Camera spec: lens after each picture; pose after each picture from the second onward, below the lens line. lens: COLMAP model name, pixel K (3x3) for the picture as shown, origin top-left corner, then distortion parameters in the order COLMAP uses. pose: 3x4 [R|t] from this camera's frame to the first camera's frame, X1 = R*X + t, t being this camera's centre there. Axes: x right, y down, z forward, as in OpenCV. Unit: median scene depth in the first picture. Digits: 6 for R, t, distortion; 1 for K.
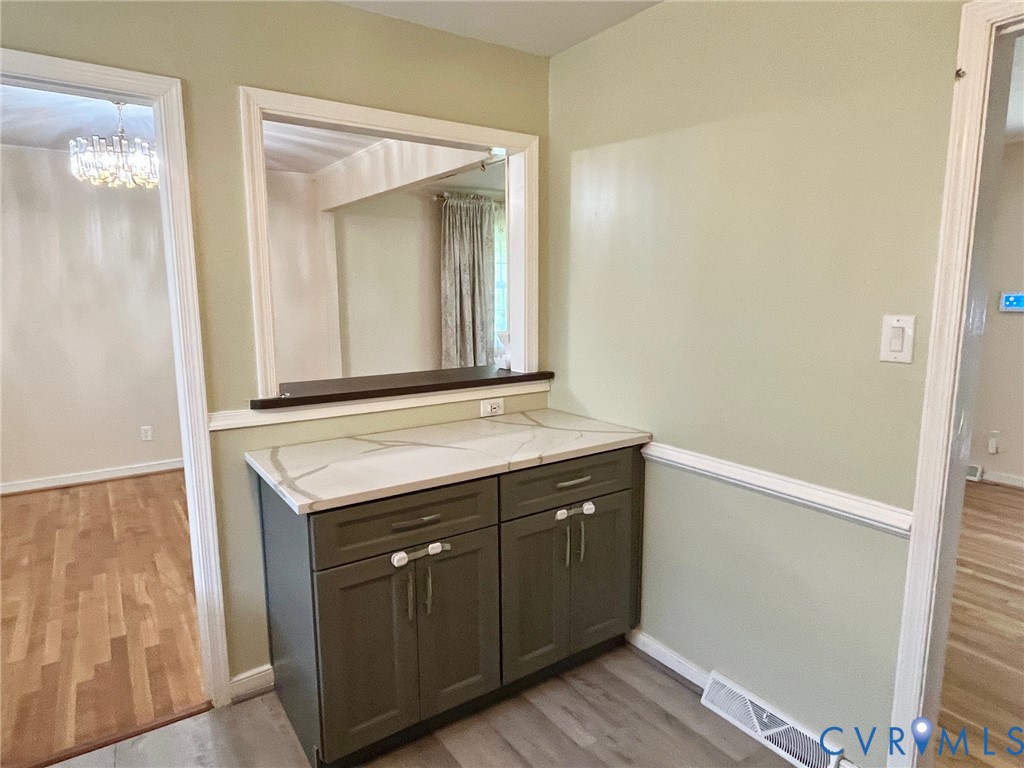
lens RADIAL K [[618.9, 0, 512.0], [0, 618.9, 384.0], [0, 0, 1]] dist [0.000019, 0.000218]
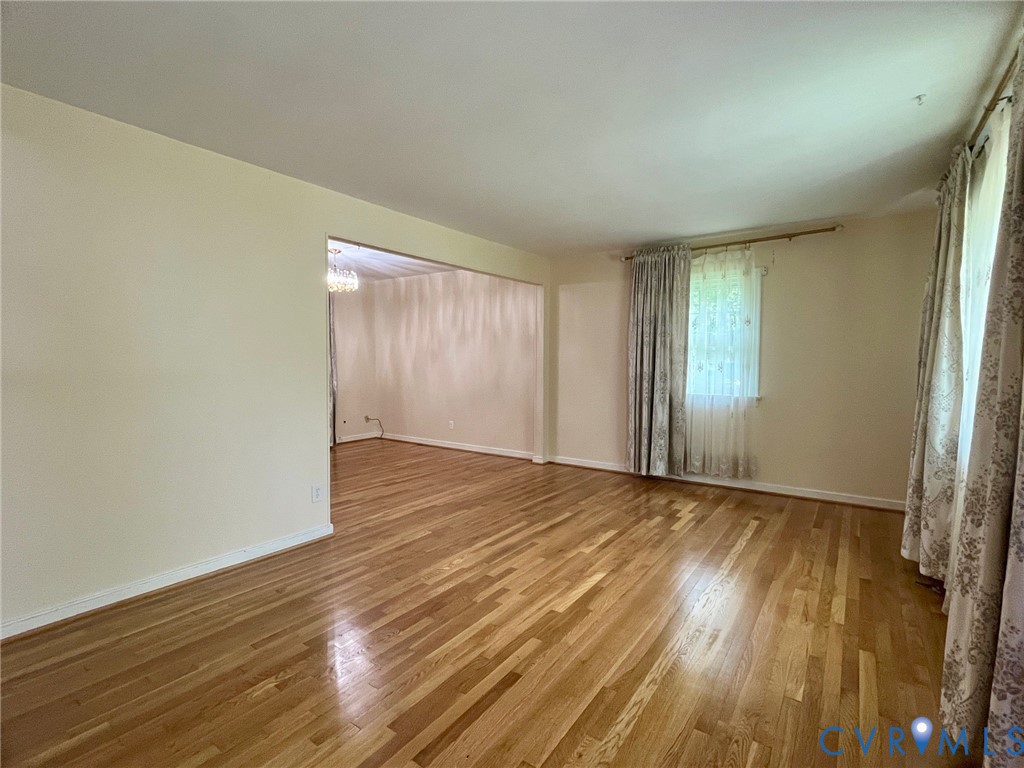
lens RADIAL K [[492.9, 0, 510.8], [0, 492.9, 387.6], [0, 0, 1]] dist [0.001091, 0.000167]
pose [[0.350011, 0.063316, -0.934603, 0.621444], [-0.151419, 0.988417, 0.010255, -0.051432], [0.924427, 0.137927, 0.355544, 0.522232]]
